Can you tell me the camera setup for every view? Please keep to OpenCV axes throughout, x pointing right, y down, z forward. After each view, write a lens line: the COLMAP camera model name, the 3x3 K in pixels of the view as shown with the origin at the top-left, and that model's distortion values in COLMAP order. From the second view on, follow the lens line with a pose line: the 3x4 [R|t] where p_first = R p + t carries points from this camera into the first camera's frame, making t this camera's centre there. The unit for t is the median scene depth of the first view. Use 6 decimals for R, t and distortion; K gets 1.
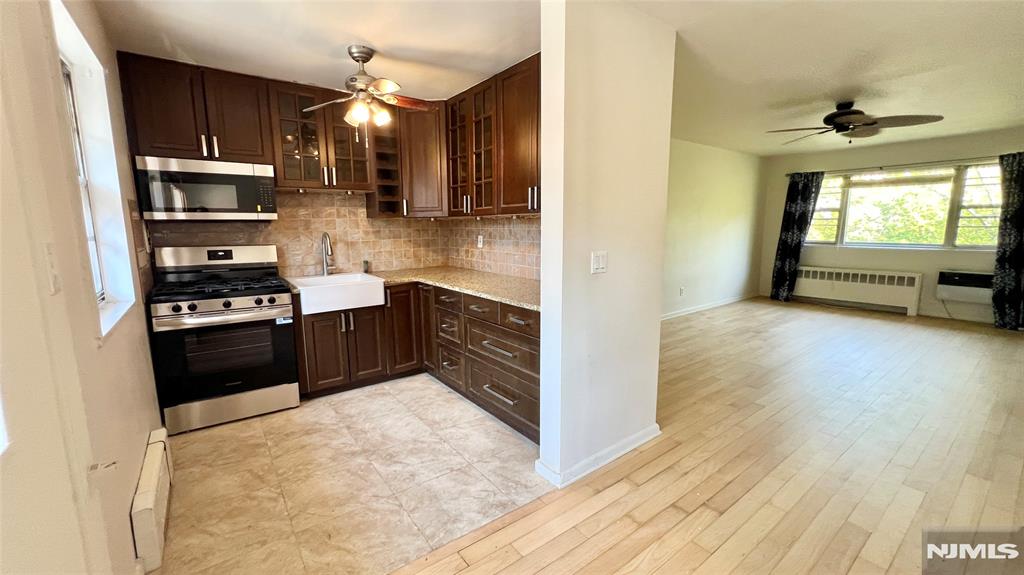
lens RADIAL K [[408.3, 0, 515.0], [0, 408.3, 286.5], [0, 0, 1]] dist [-0.002425, 0.001822]
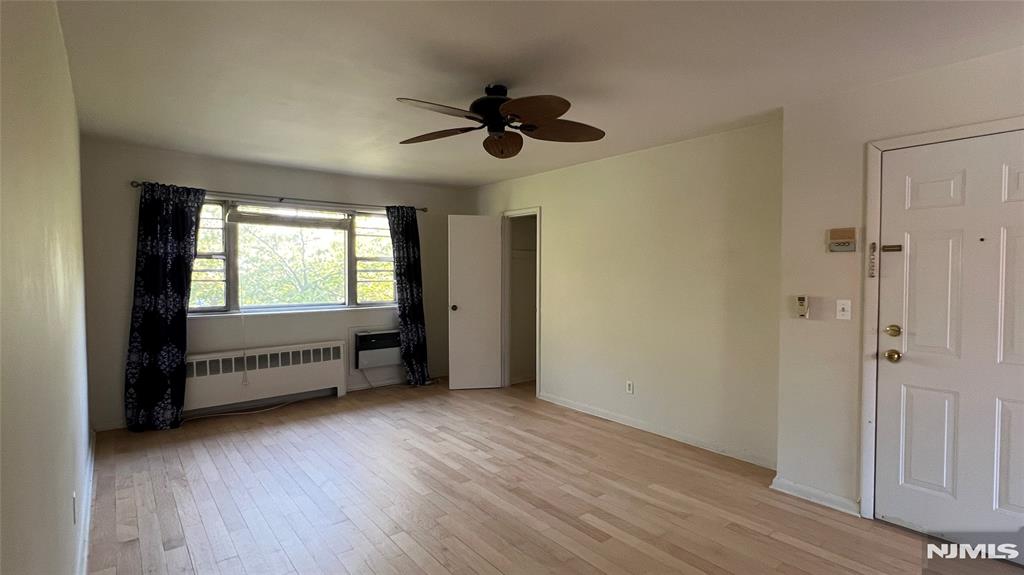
lens RADIAL K [[484.4, 0, 515.8], [0, 484.4, 287.5], [0, 0, 1]] dist [-0.001306, -0.000432]
pose [[-0.048641, -0.029539, 0.998379, 0.014142], [0.145626, 0.988672, 0.036347, -0.035422], [-0.988143, 0.147158, -0.043788, 0.207876]]
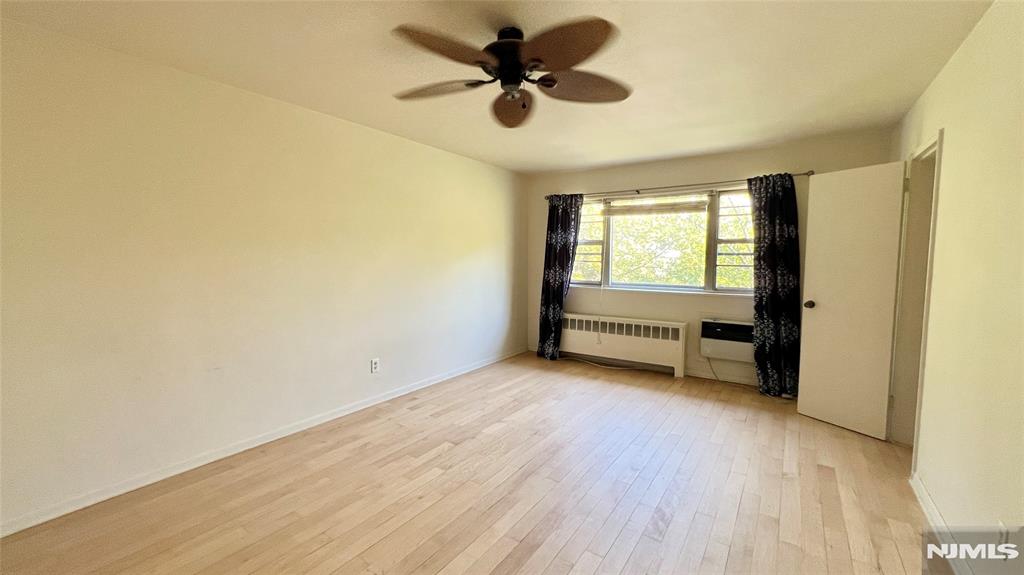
lens RADIAL K [[408.3, 0, 513.1], [0, 408.3, 288.3], [0, 0, 1]] dist [-0.002425, 0.001822]
pose [[0.949031, -0.013710, 0.314884, 0.128895], [0.036002, 0.997230, -0.065089, -0.018041], [-0.313120, 0.073108, 0.946896, 0.104532]]
